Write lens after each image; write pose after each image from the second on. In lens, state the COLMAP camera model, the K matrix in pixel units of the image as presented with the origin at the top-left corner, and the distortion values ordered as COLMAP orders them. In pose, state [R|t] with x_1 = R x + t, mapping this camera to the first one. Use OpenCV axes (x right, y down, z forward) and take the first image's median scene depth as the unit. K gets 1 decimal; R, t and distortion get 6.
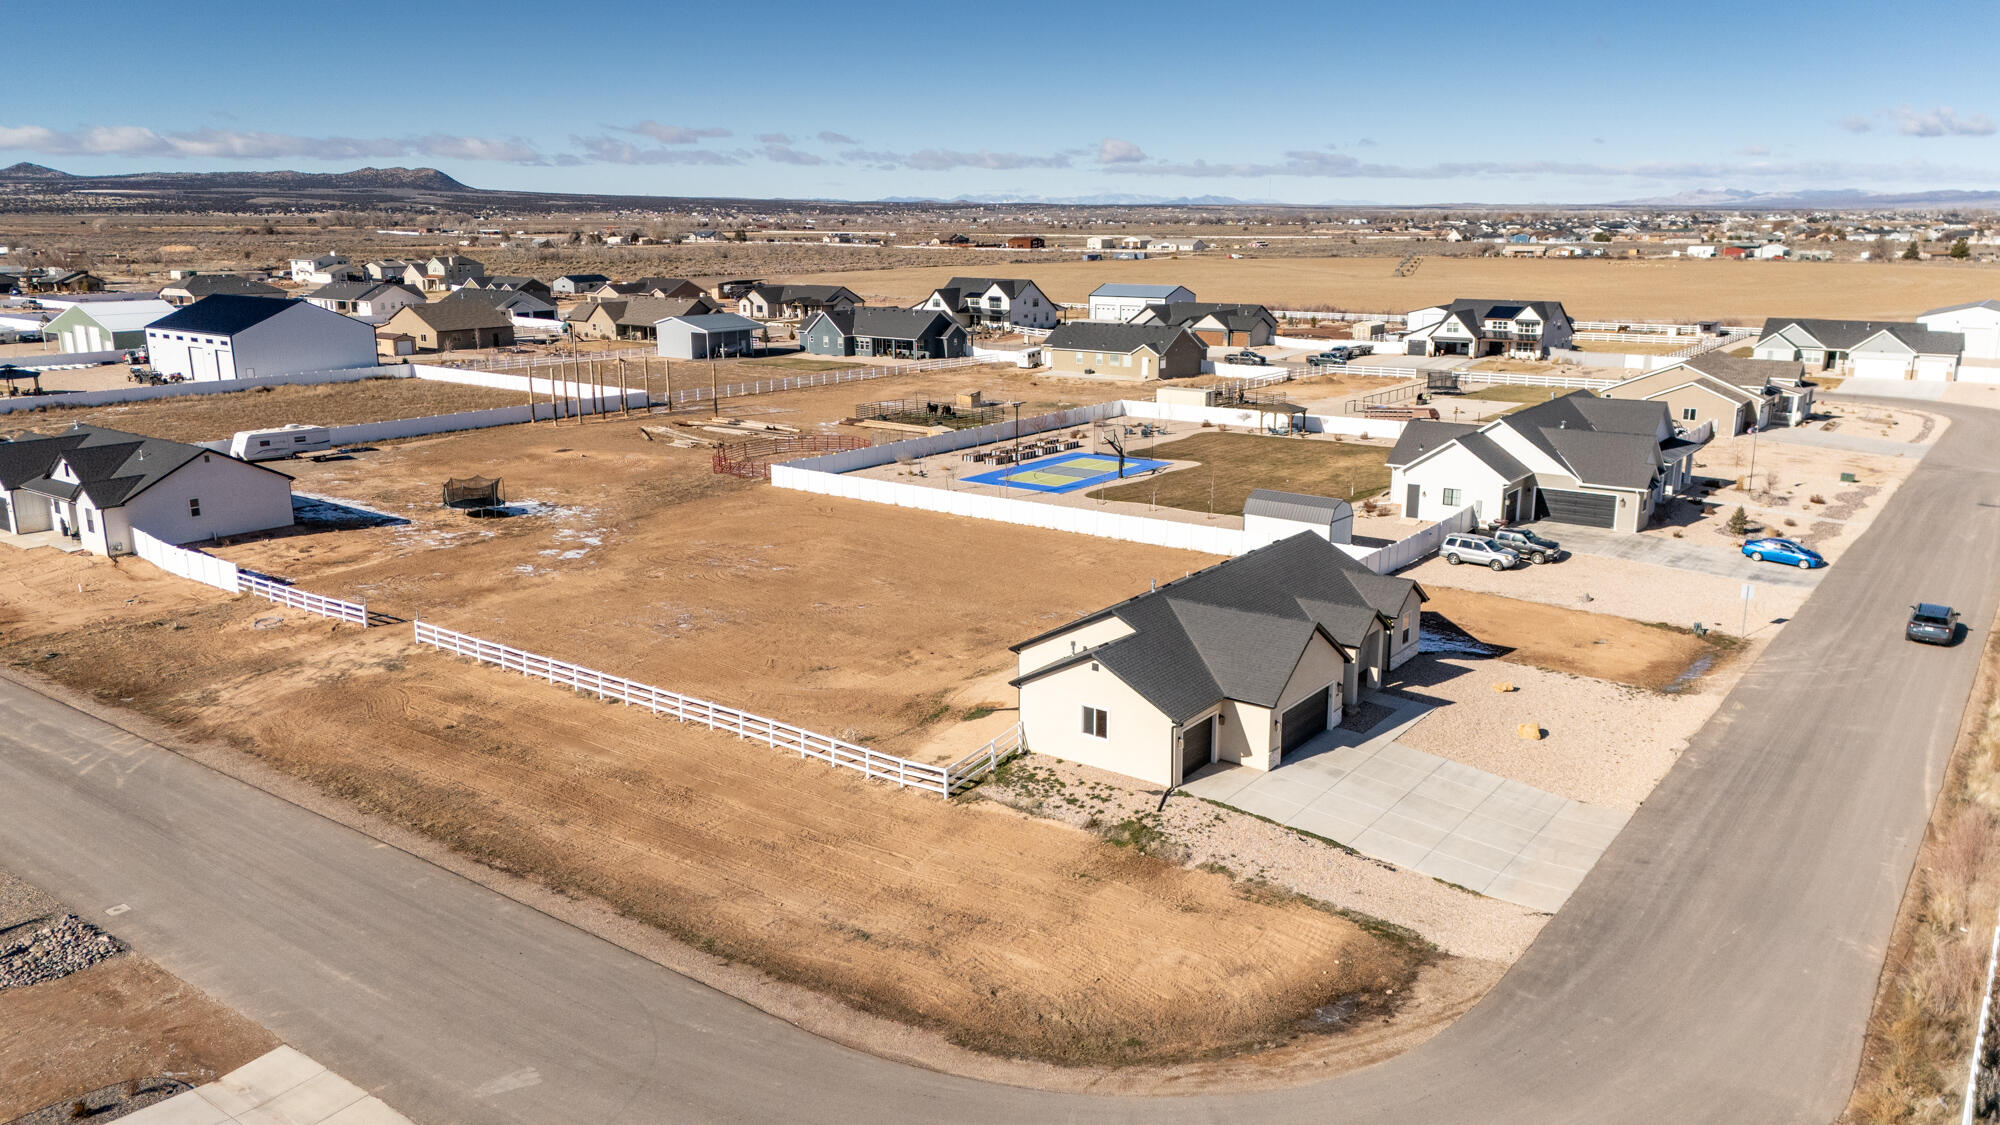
lens RADIAL K [[1449.7, 0, 1000.0], [0, 1449.7, 562.5], [0, 0, 1]] dist [0.099038, -0.102344]
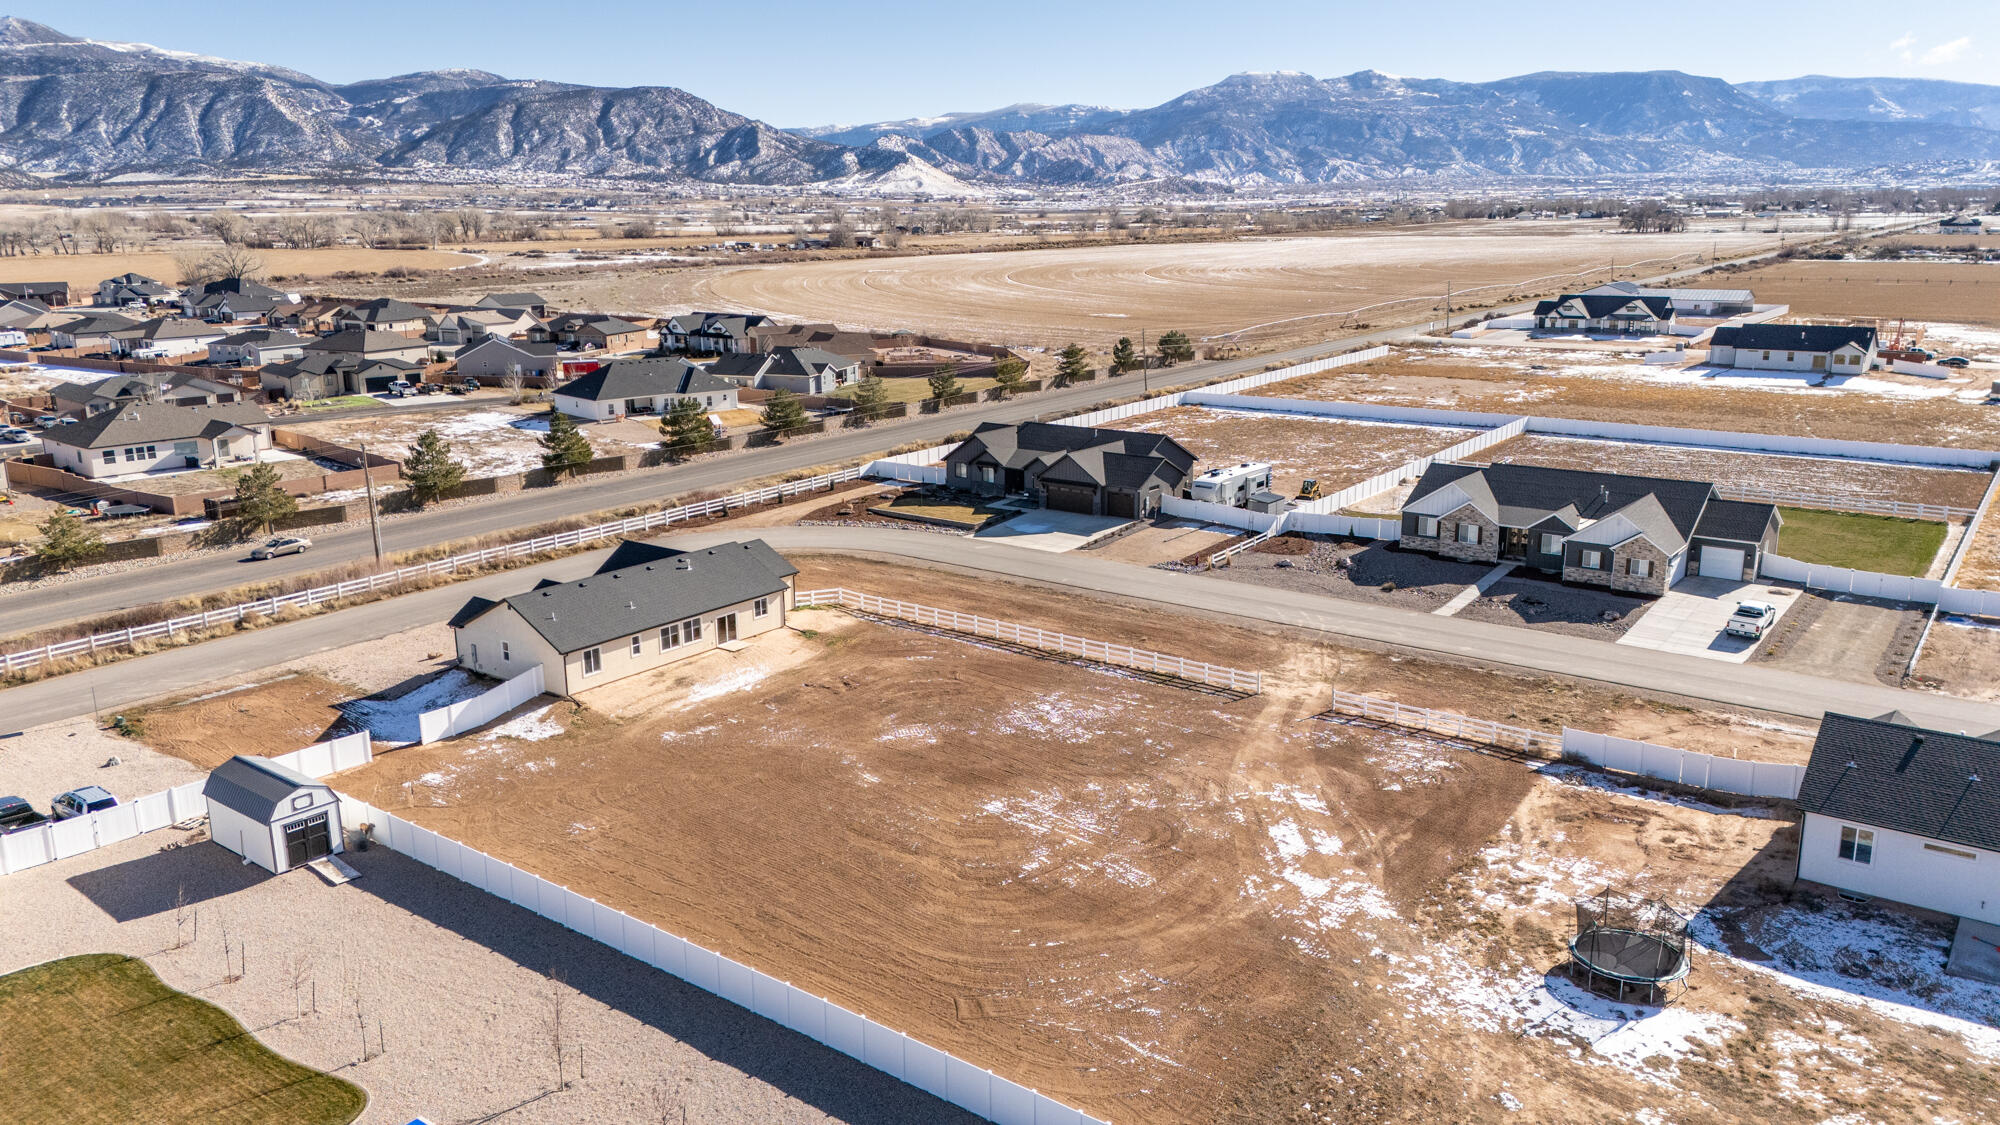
lens RADIAL K [[1449.7, 0, 1000.0], [0, 1449.7, 562.5], [0, 0, 1]] dist [0.099038, -0.102344]
pose [[-0.999905, 0.006723, 0.012047, -0.070426], [0.011519, 0.887389, 0.460877, -0.202973], [-0.007592, 0.460972, -0.887382, 0.694776]]
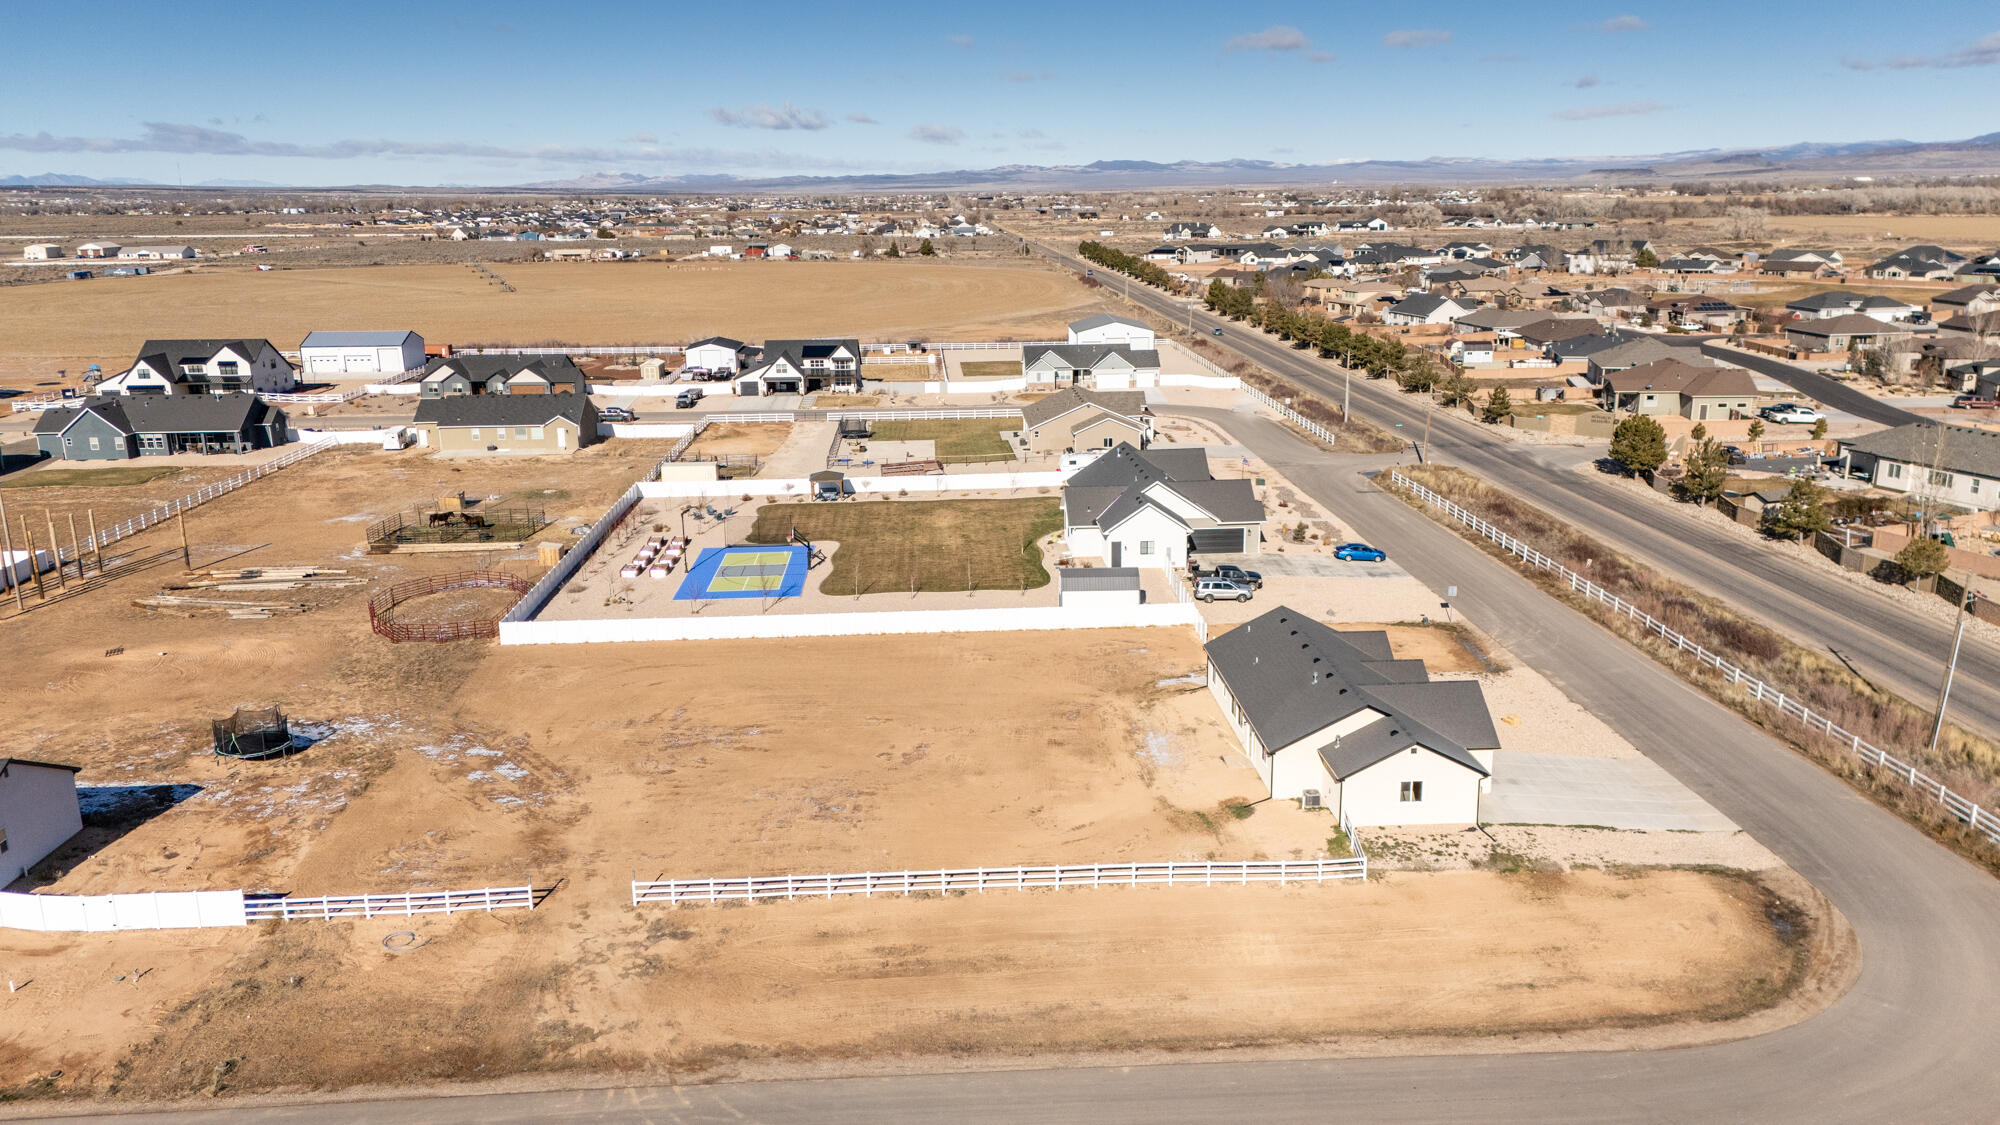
lens RADIAL K [[1472.1, 0, 1000.0], [0, 1472.1, 562.5], [0, 0, 1]] dist [0.108807, -0.126105]
pose [[0.769704, -0.166100, 0.616415, -0.265776], [0.160237, 0.984915, 0.065313, -0.063106], [-0.617965, 0.048501, 0.784708, 0.042050]]
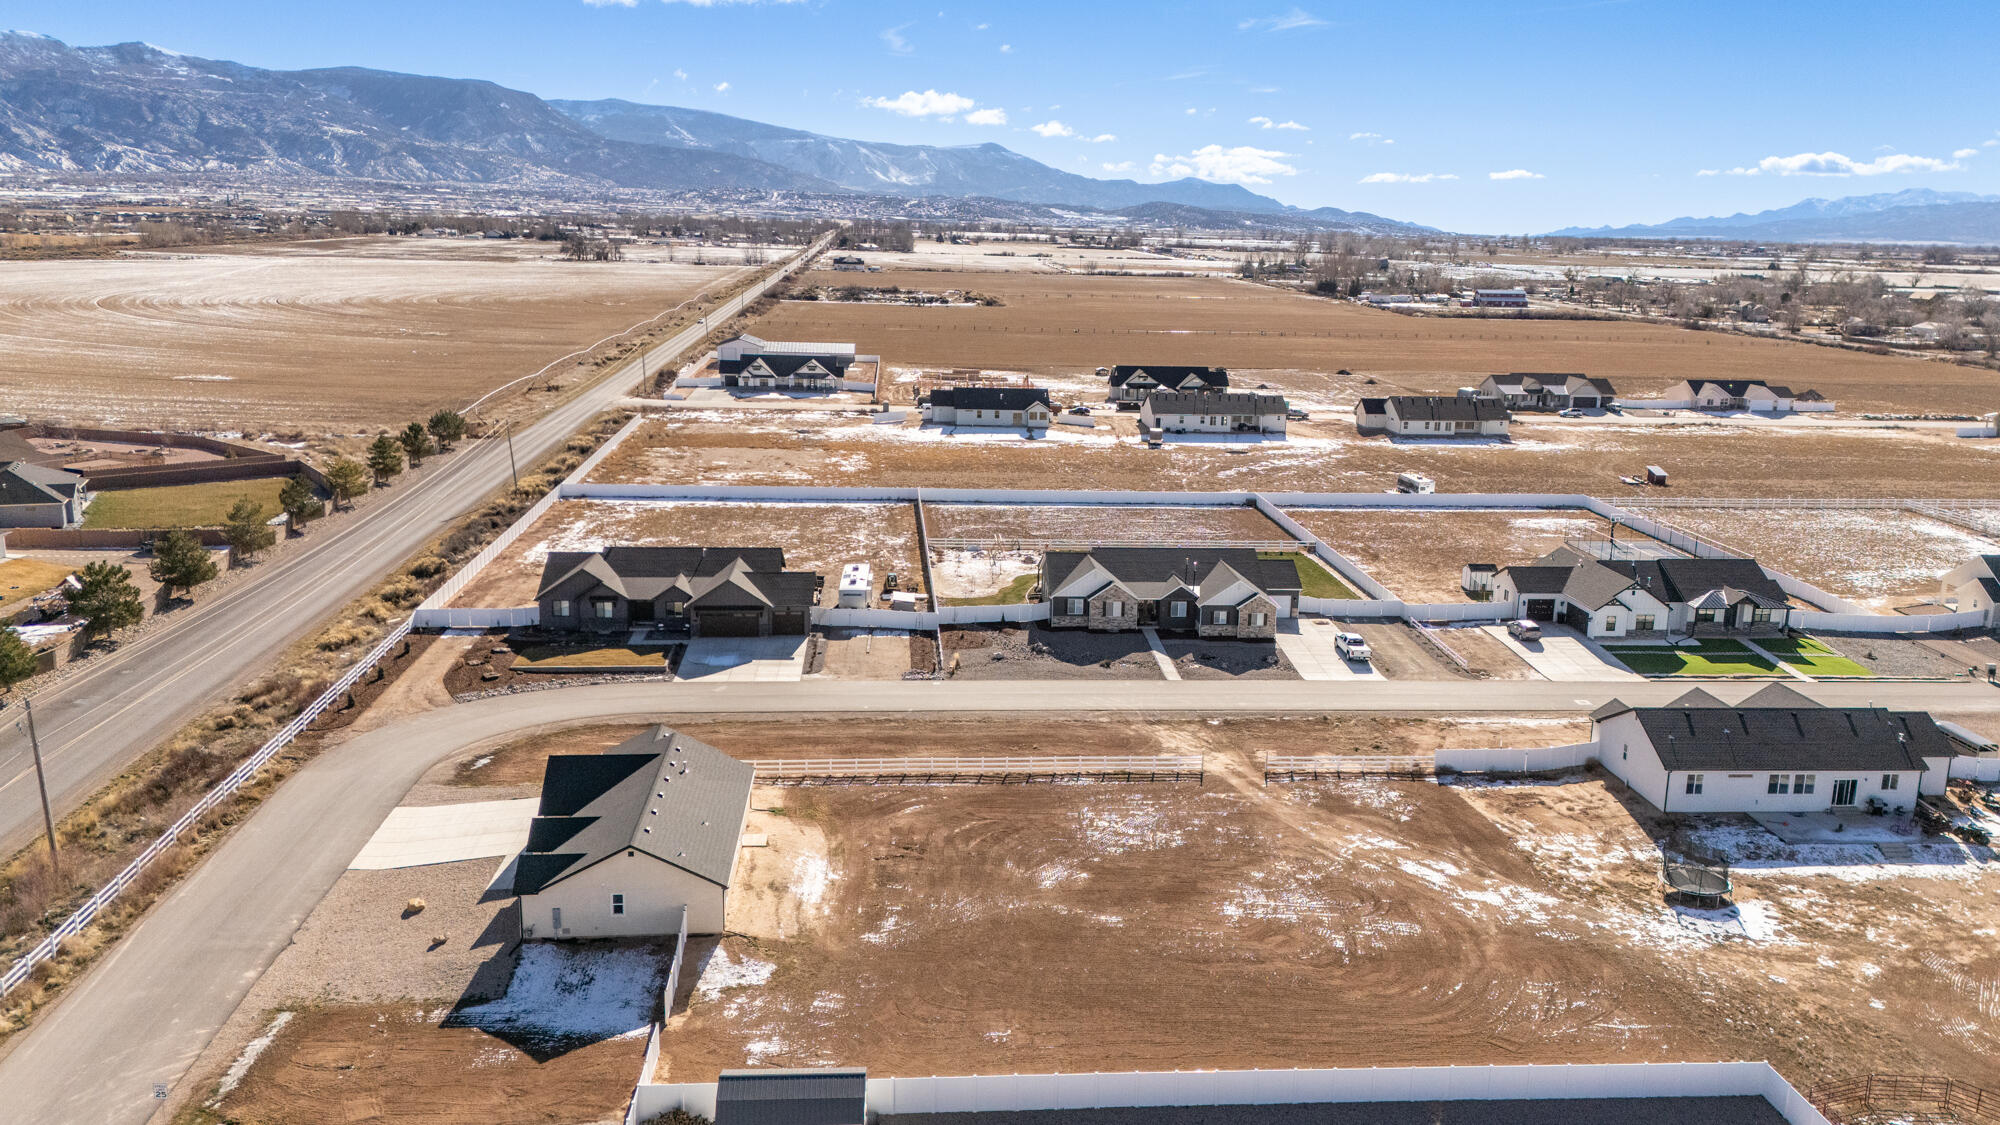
lens RADIAL K [[1524.9, 0, 1044.1], [0, 1524.9, 562.3], [0, 0, 1]] dist [0.110128, -0.129973]
pose [[-0.742074, 0.125285, -0.658505, 0.239543], [-0.184399, 0.906322, 0.380234, -0.235969], [0.644455, 0.403589, -0.649456, 0.625210]]
